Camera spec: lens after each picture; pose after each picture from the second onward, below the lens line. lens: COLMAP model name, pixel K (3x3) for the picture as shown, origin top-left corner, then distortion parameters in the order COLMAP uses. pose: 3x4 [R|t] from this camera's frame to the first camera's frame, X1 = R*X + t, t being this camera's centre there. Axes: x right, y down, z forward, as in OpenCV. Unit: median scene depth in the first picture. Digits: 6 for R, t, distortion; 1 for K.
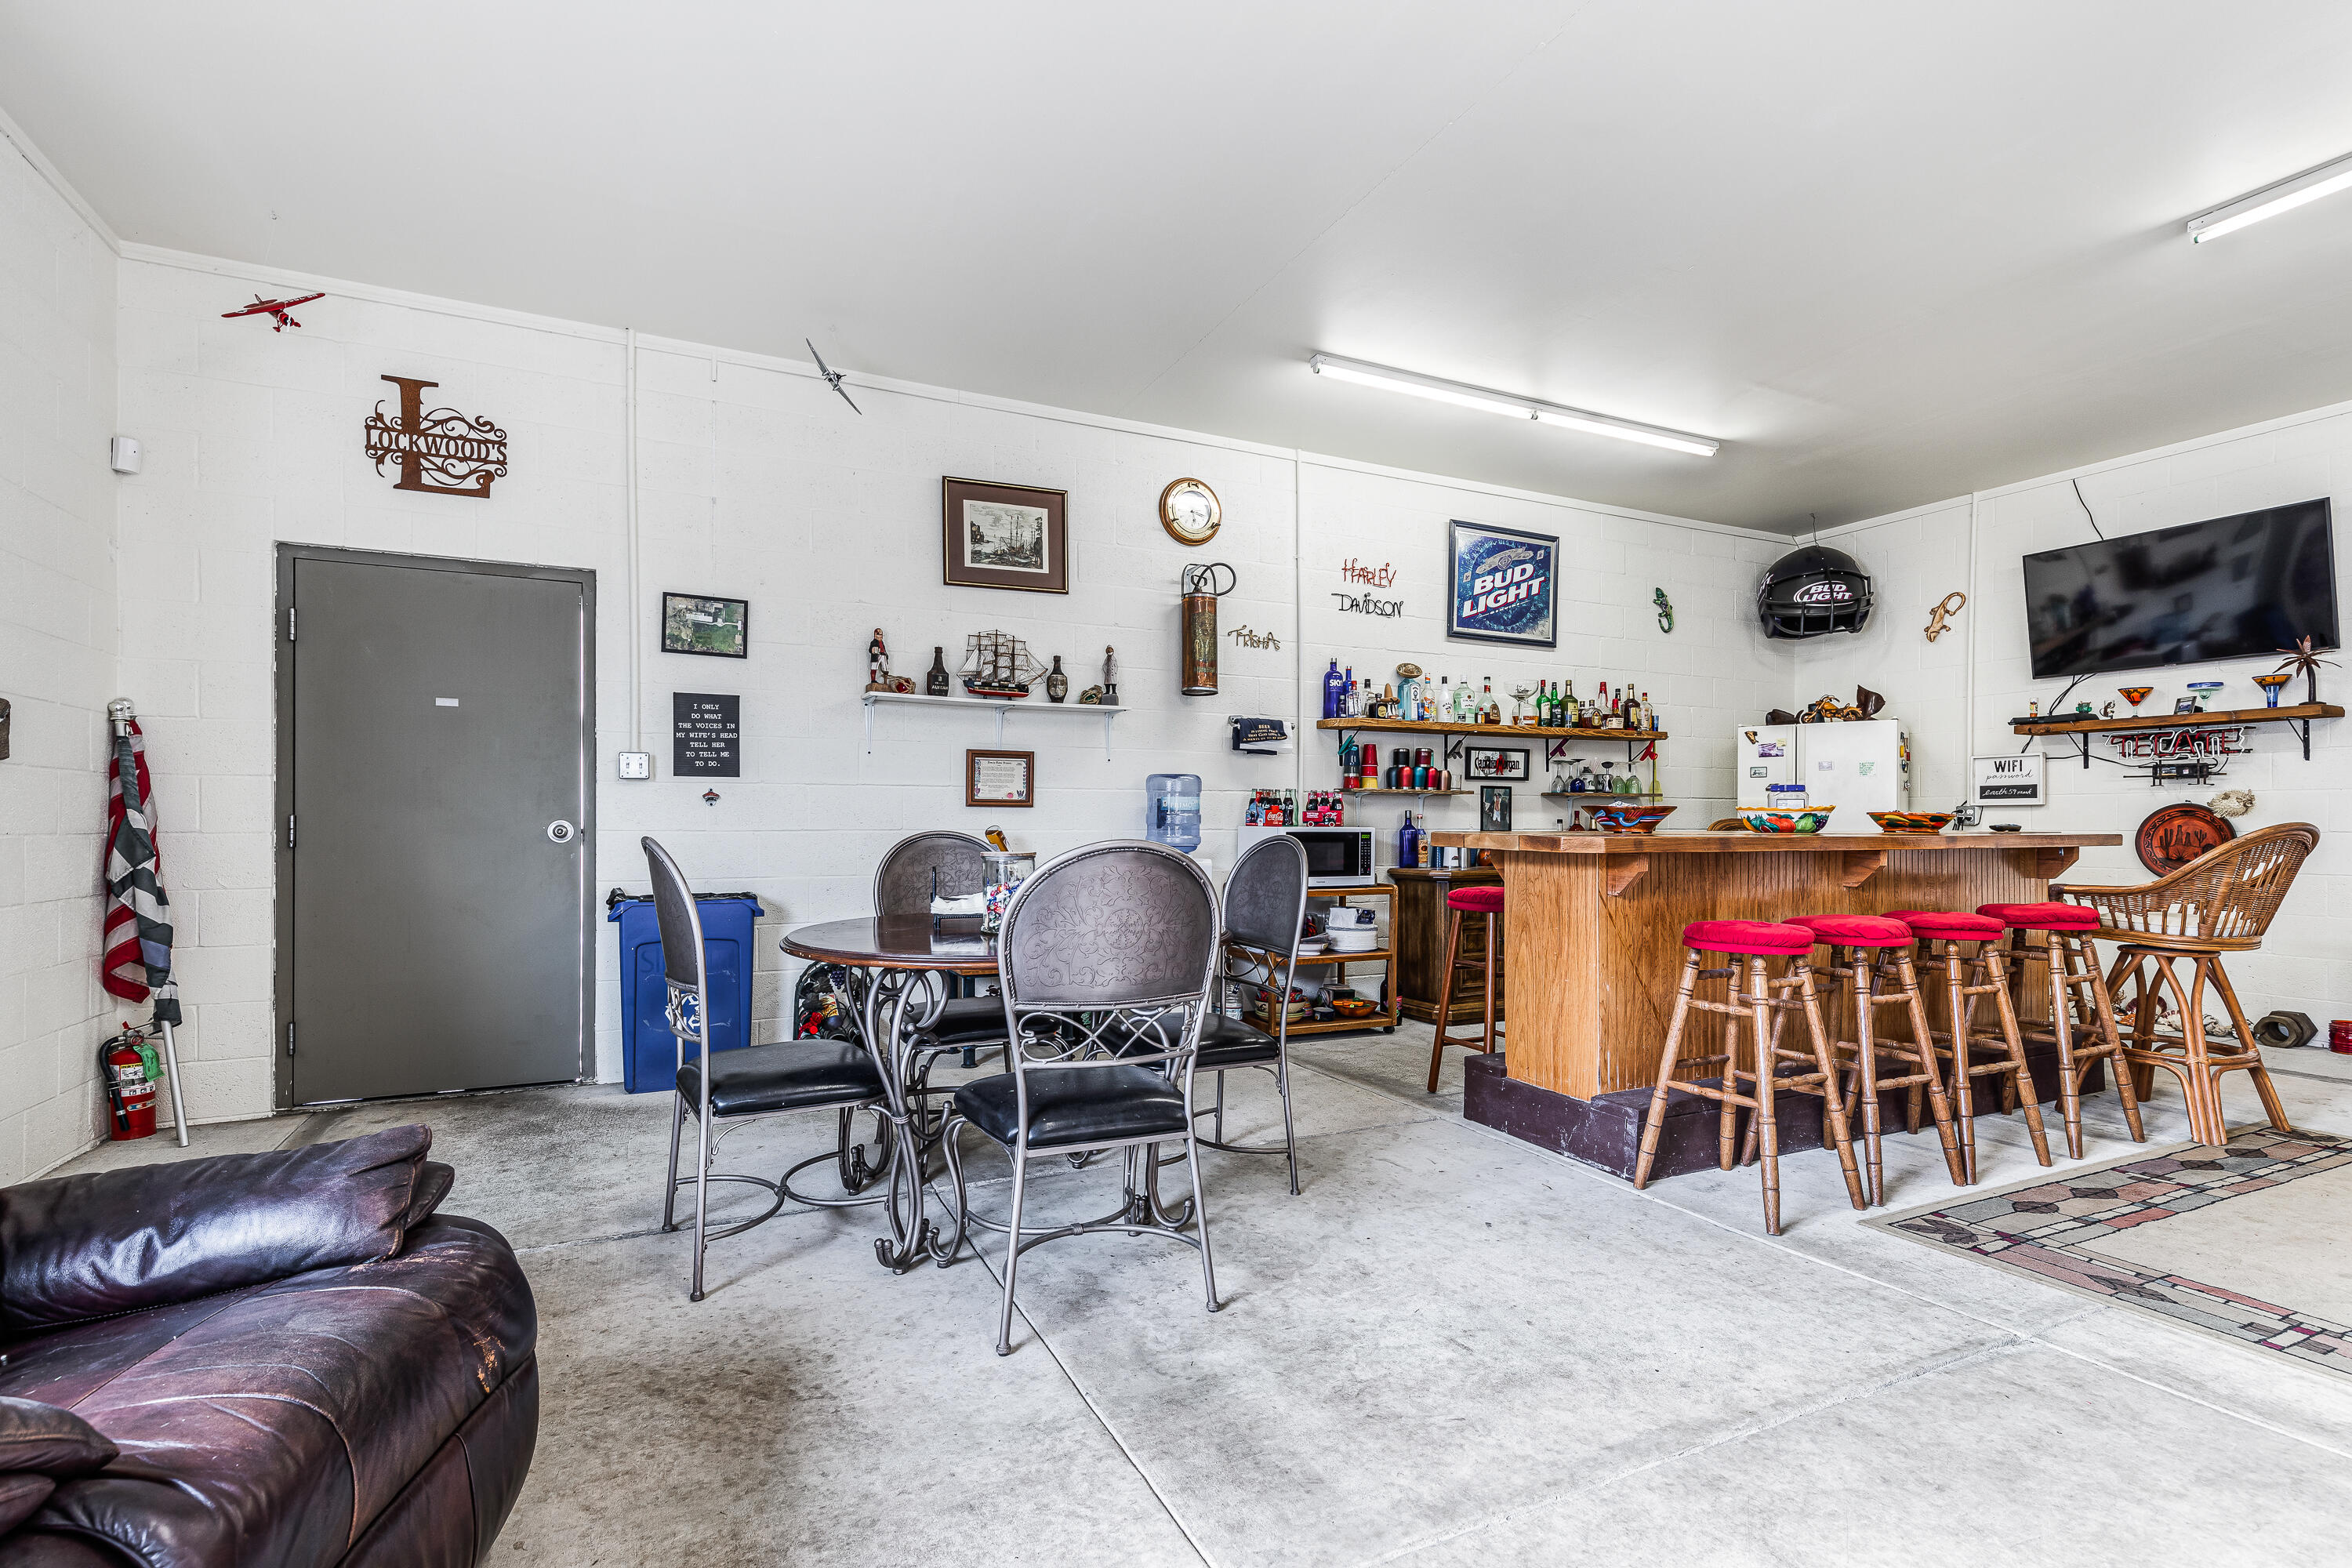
lens RADIAL K [[1117.1, 0, 1176.0], [0, 1117.1, 784.0], [0, 0, 1]] dist [0.003840, 0.000513]
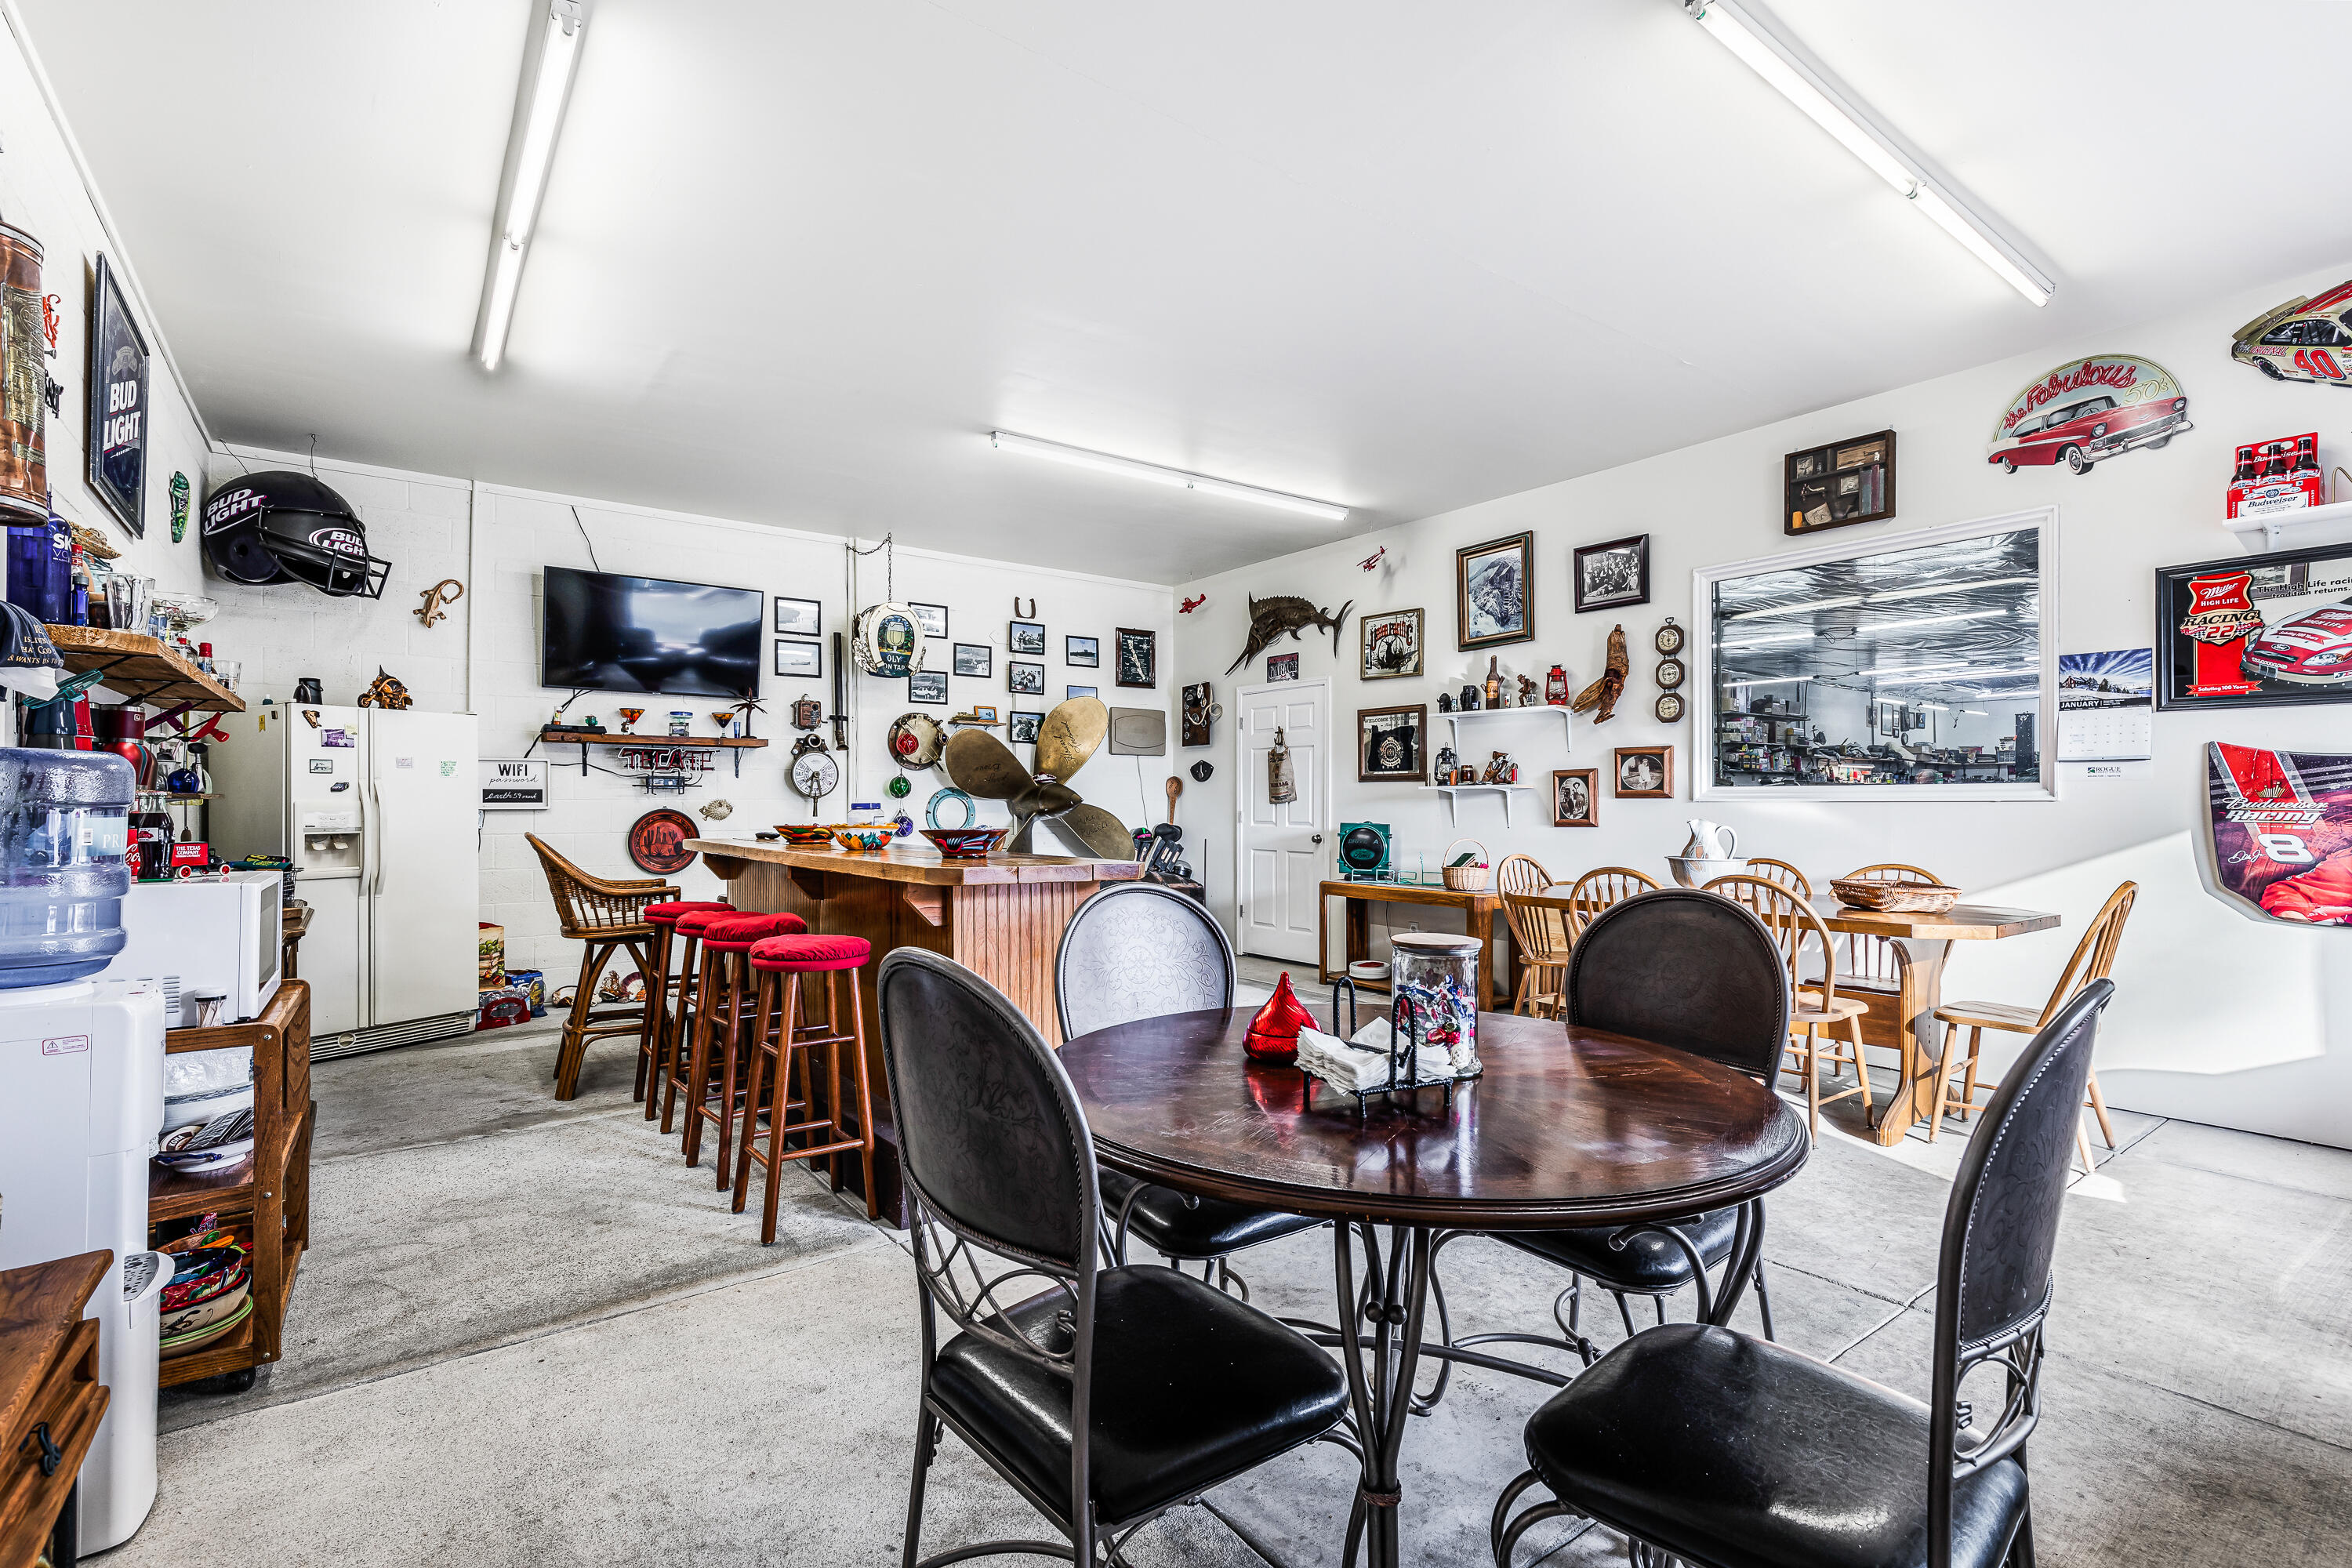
lens RADIAL K [[1117.1, 0, 1176.0], [0, 1117.1, 784.0], [0, 0, 1]] dist [0.003840, 0.000513]
pose [[-0.225045, 0.012749, 0.974265, -0.378198], [-0.035283, 0.999152, -0.021224, -0.003425], [-0.973709, -0.039151, -0.224405, 0.679041]]
